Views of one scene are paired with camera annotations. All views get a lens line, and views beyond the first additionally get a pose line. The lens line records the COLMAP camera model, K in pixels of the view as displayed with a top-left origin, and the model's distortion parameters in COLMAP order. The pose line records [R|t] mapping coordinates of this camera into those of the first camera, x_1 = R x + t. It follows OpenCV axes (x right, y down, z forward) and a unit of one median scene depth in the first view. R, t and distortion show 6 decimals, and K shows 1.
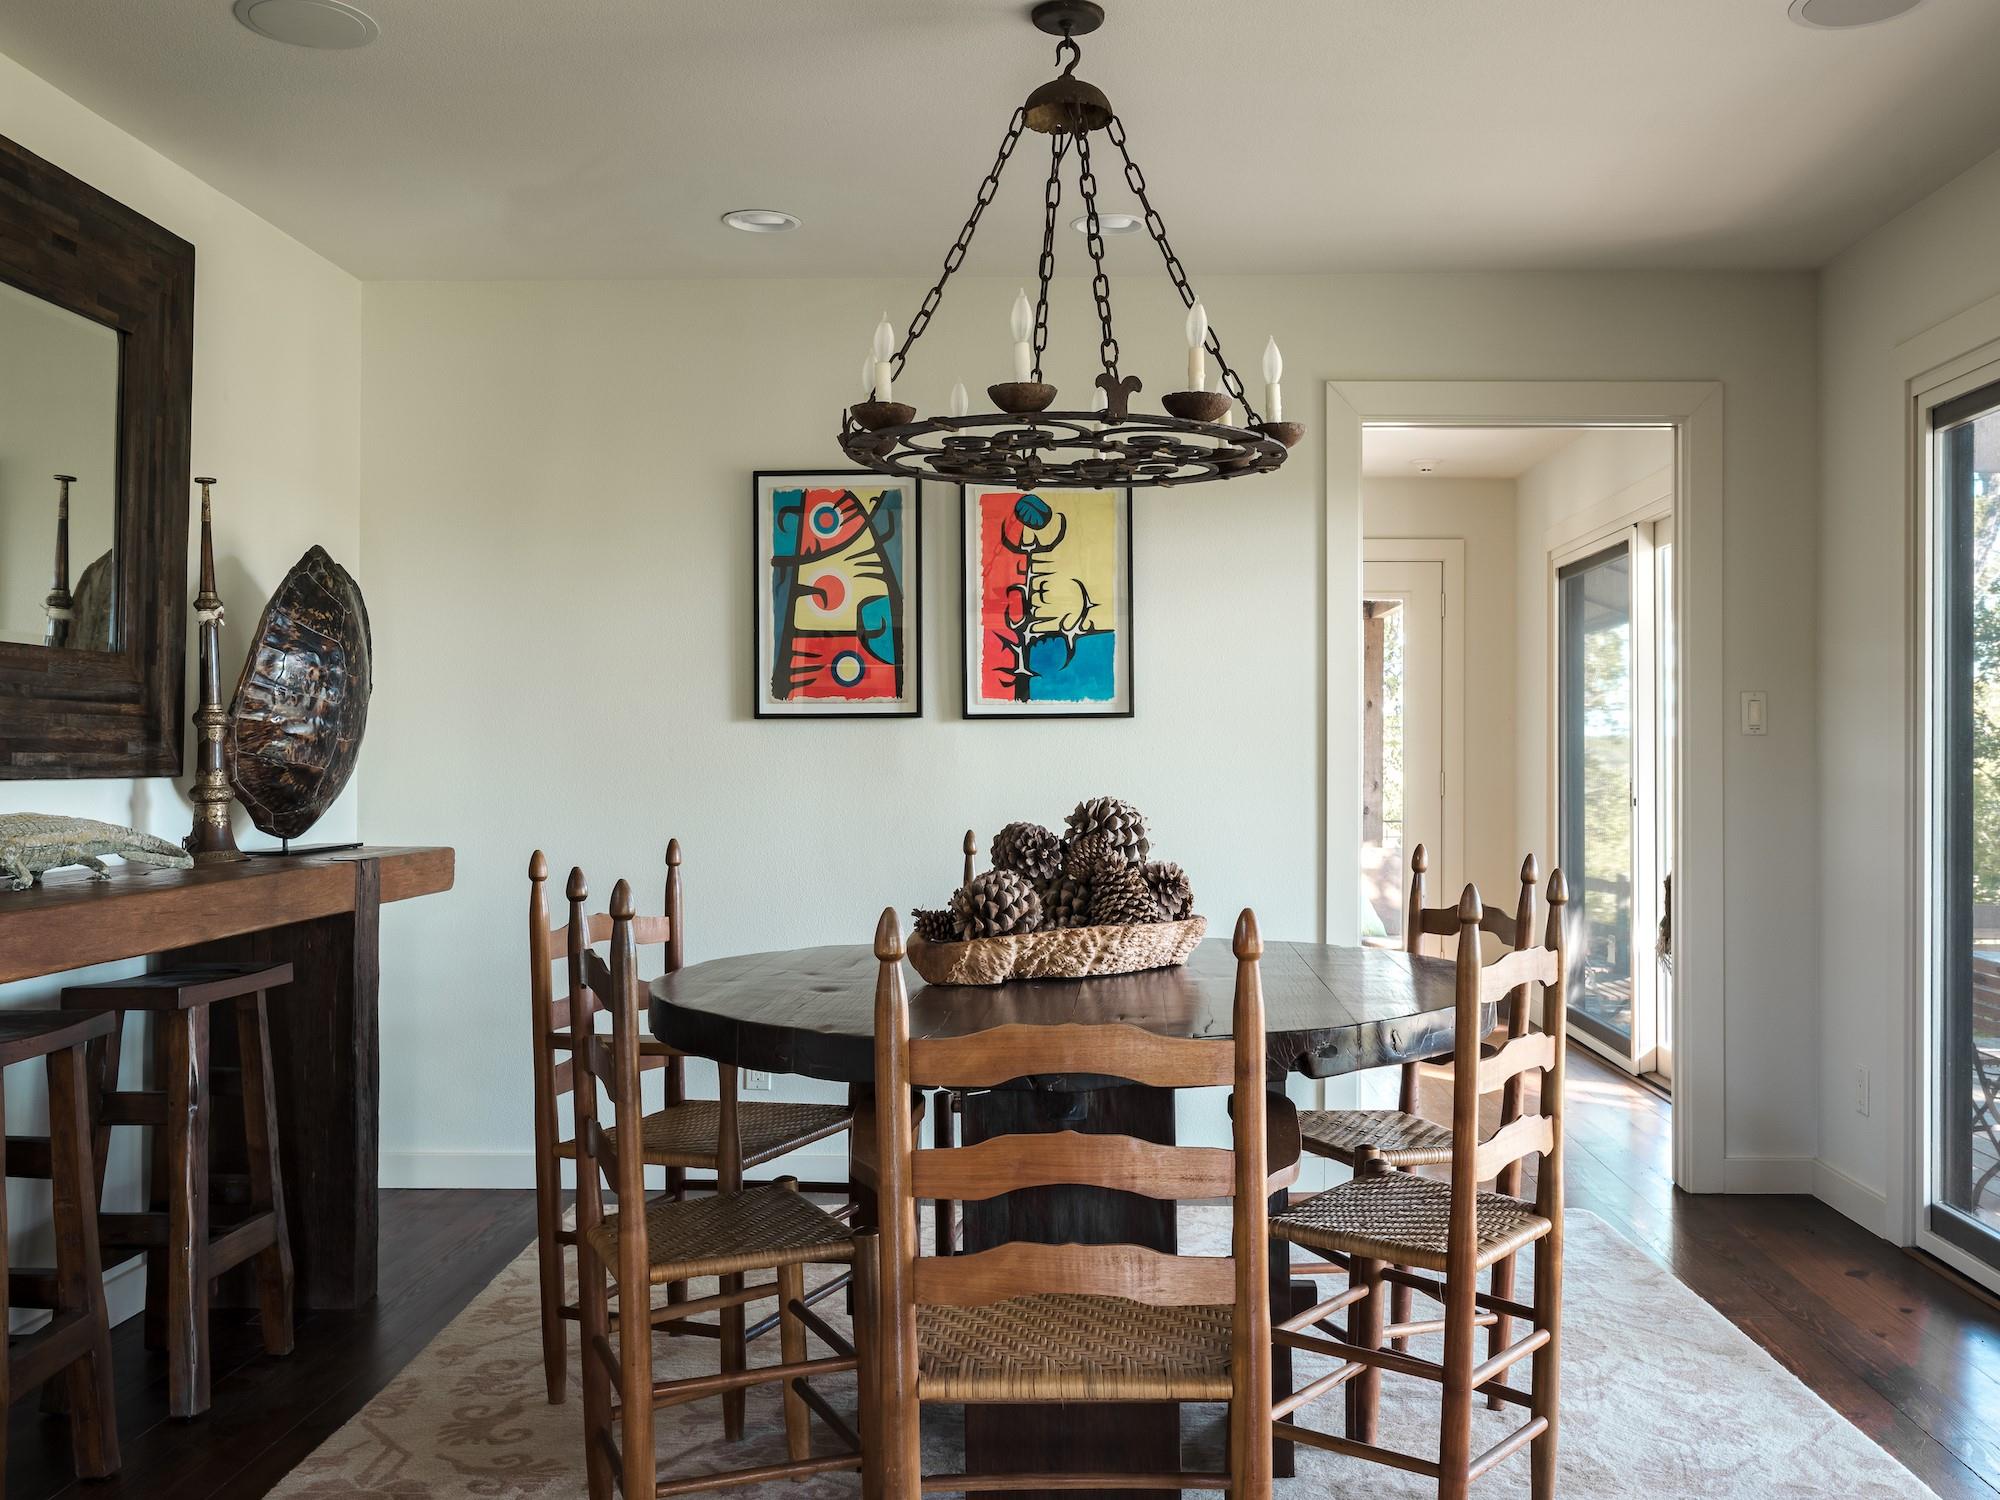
lens RADIAL K [[1602.2, 0, 1000.2], [0, 1602.2, 757.7], [0, 0, 1]] dist [0.001786, 0.005878]
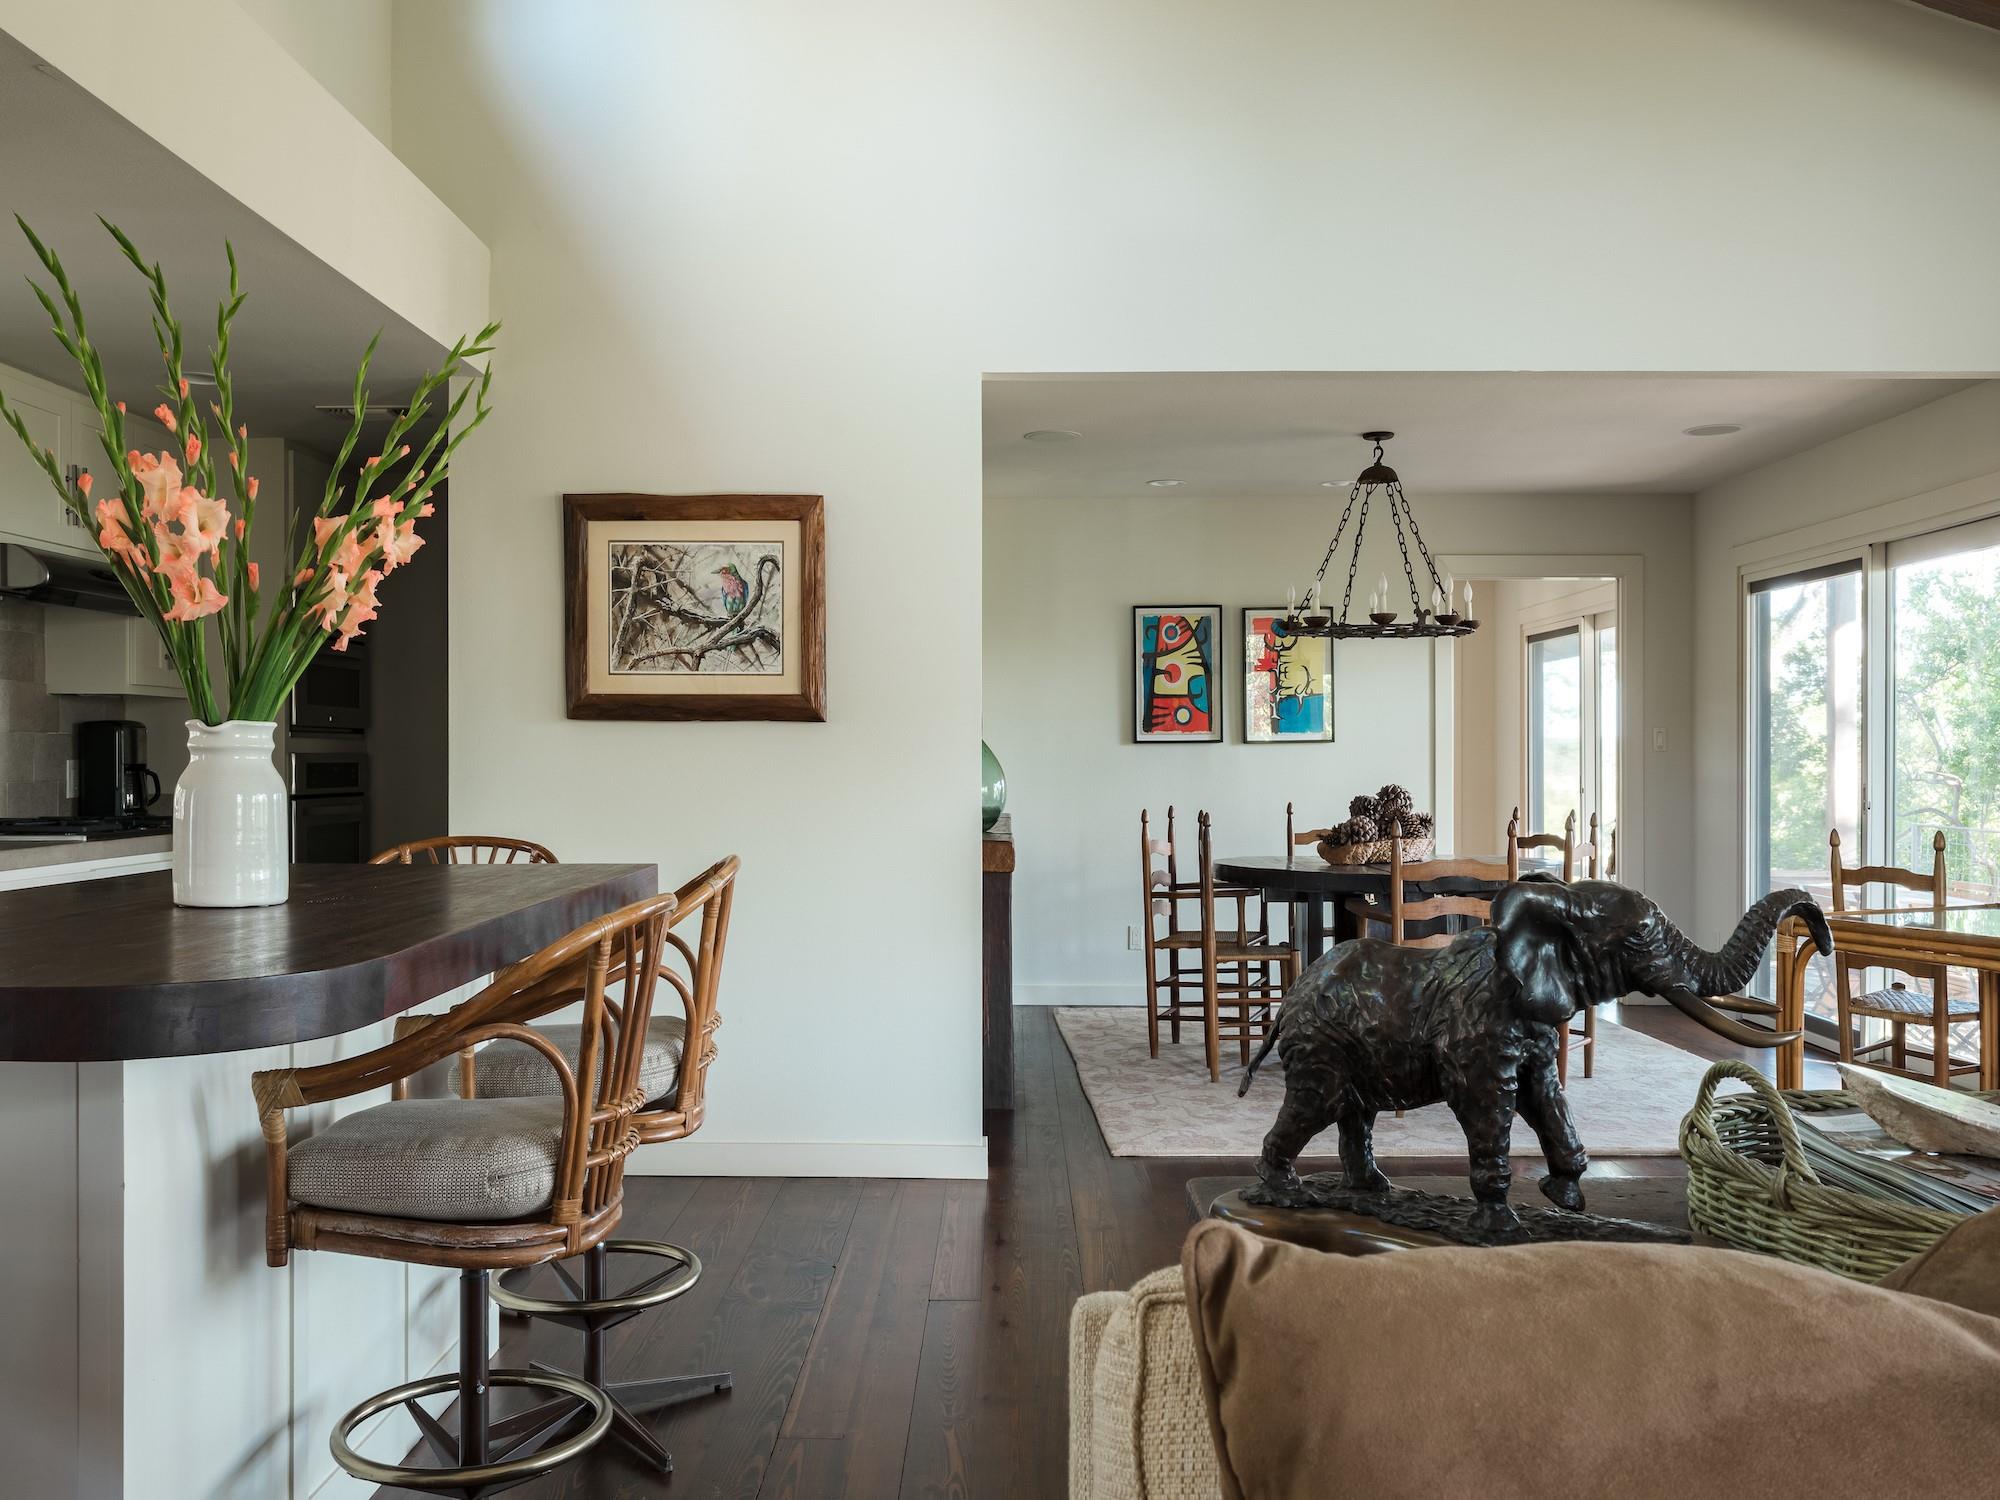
lens RADIAL K [[1816.4, 0, 1005.0], [0, 1816.4, 758.8], [0, 0, 1]] dist [-0.003470, 0.000000]
pose [[0.993508, -0.000095, 0.113760, -0.528315], [-0.000213, 0.999996, 0.002690, -0.012271], [-0.113760, -0.002696, 0.993505, -1.010829]]
